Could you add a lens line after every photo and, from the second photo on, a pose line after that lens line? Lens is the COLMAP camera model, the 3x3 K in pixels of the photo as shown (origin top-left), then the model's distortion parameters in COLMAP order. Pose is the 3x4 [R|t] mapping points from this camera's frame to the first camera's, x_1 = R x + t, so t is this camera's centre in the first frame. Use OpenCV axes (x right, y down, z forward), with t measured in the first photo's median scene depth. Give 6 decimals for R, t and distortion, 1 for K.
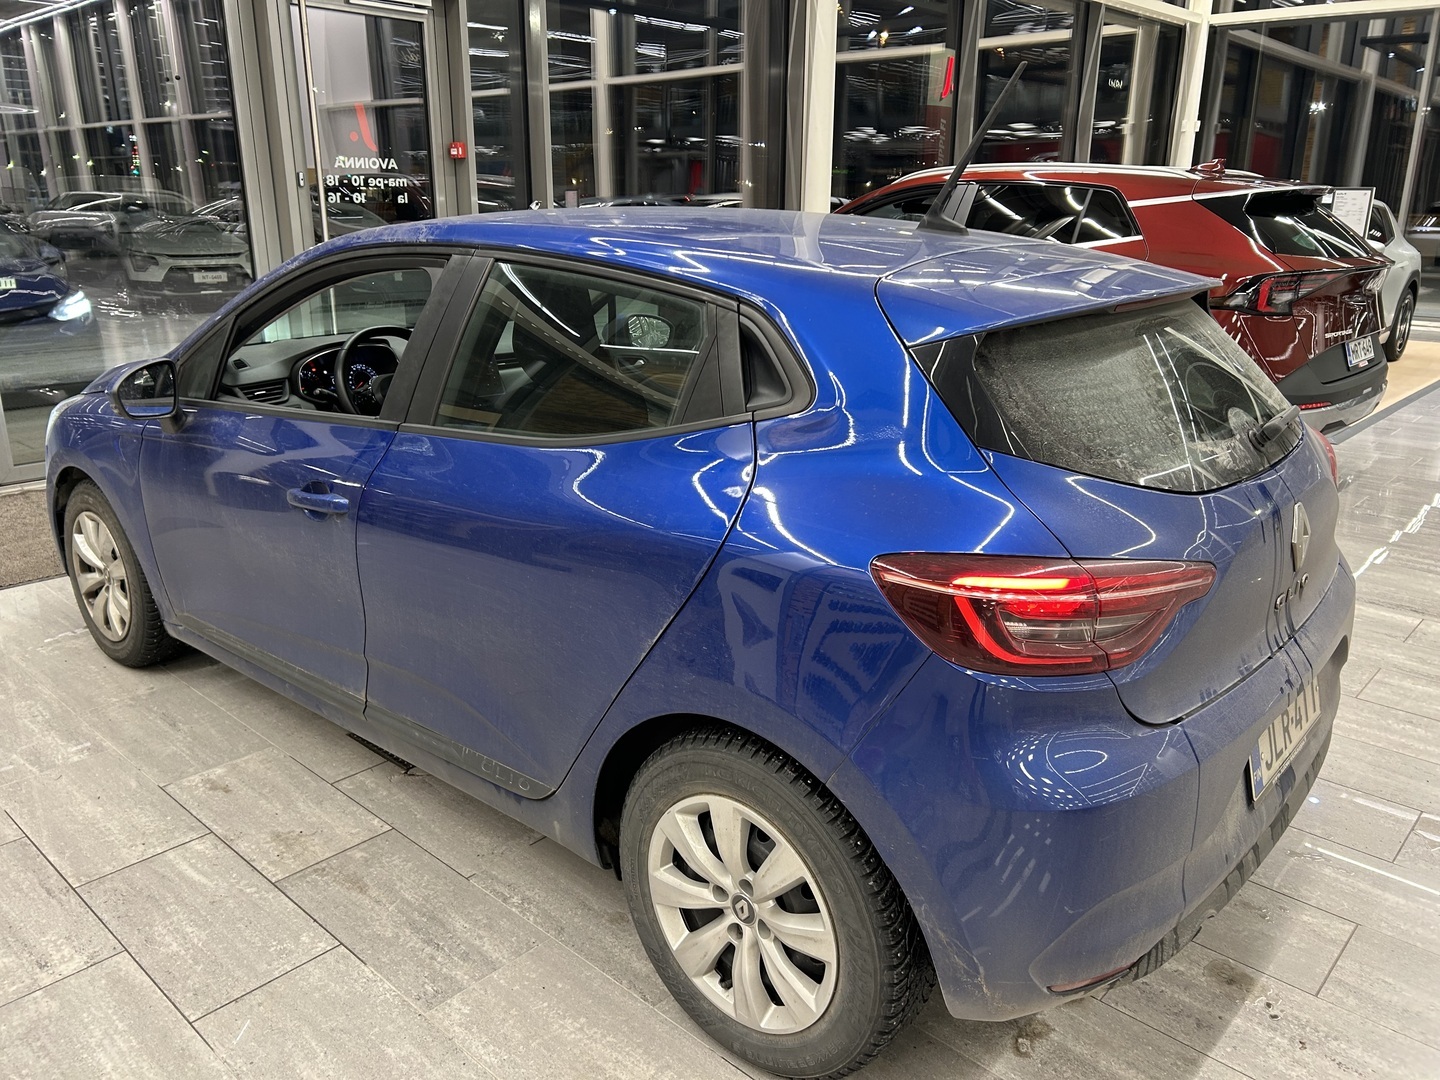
lens RADIAL K [[1108.5, 0, 724.7], [0, 1108.5, 537.1], [0, 0, 1]] dist [0.030551, -0.021602]
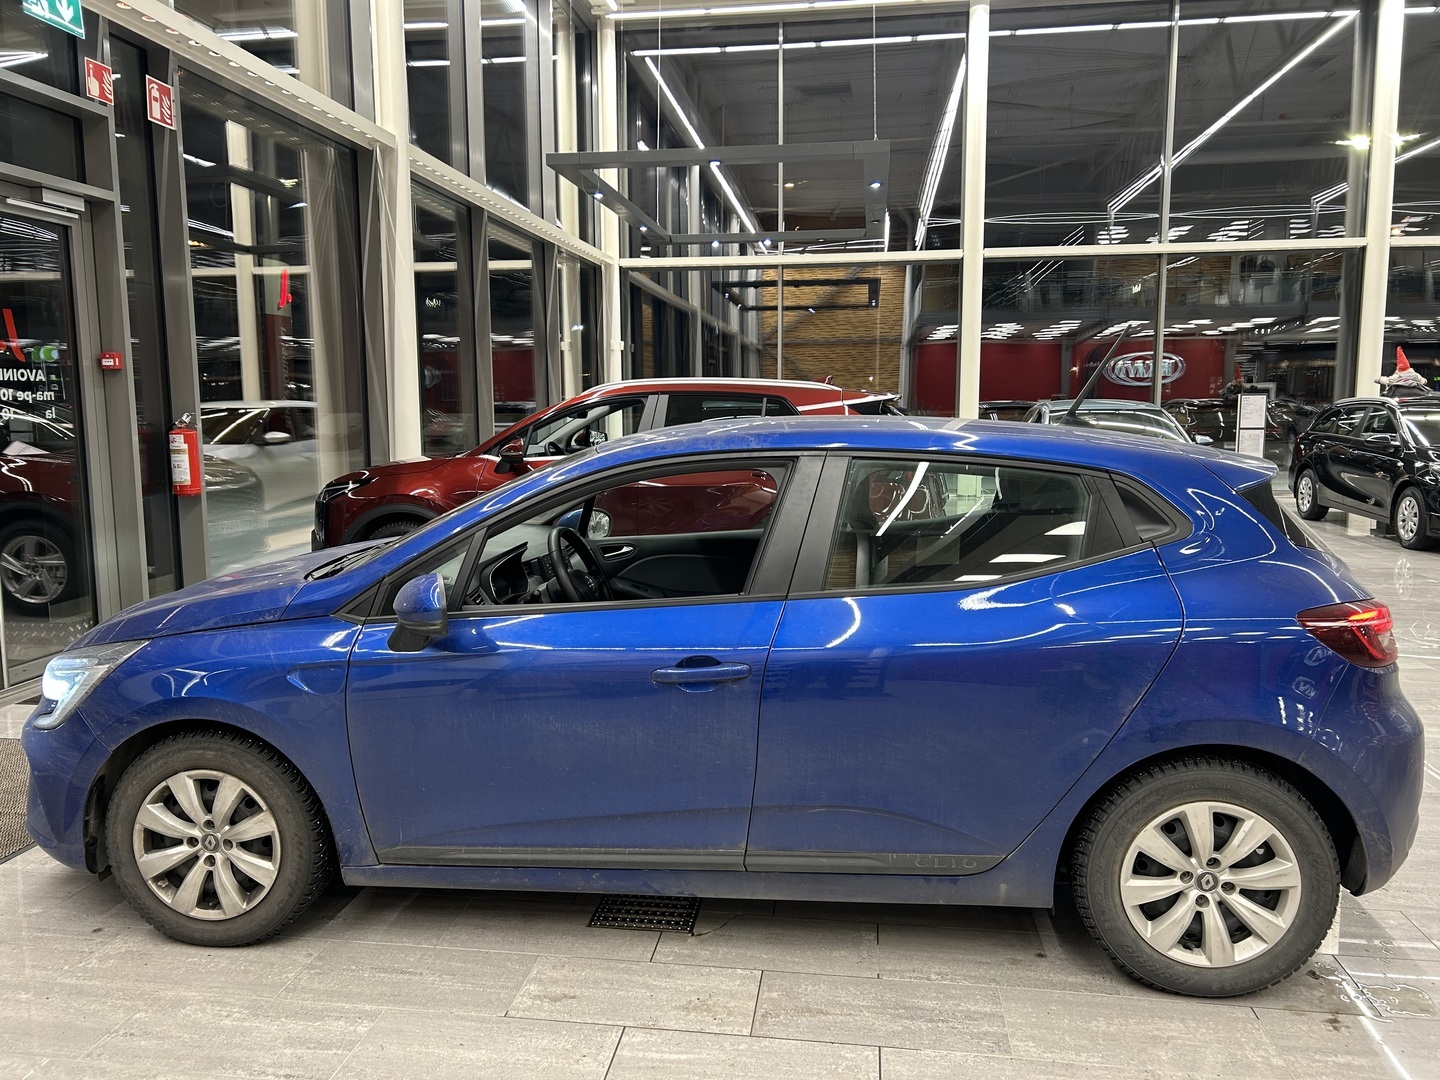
lens RADIAL K [[1108.5, 0, 720.0], [0, 1108.5, 538.9], [0, 0, 1]] dist [0.030551, -0.021602]
pose [[0.821539, -0.081654, 0.564275, -1.045070], [0.177944, 0.976977, -0.117697, -0.034188], [-0.541673, 0.197102, 0.817154, 0.058642]]
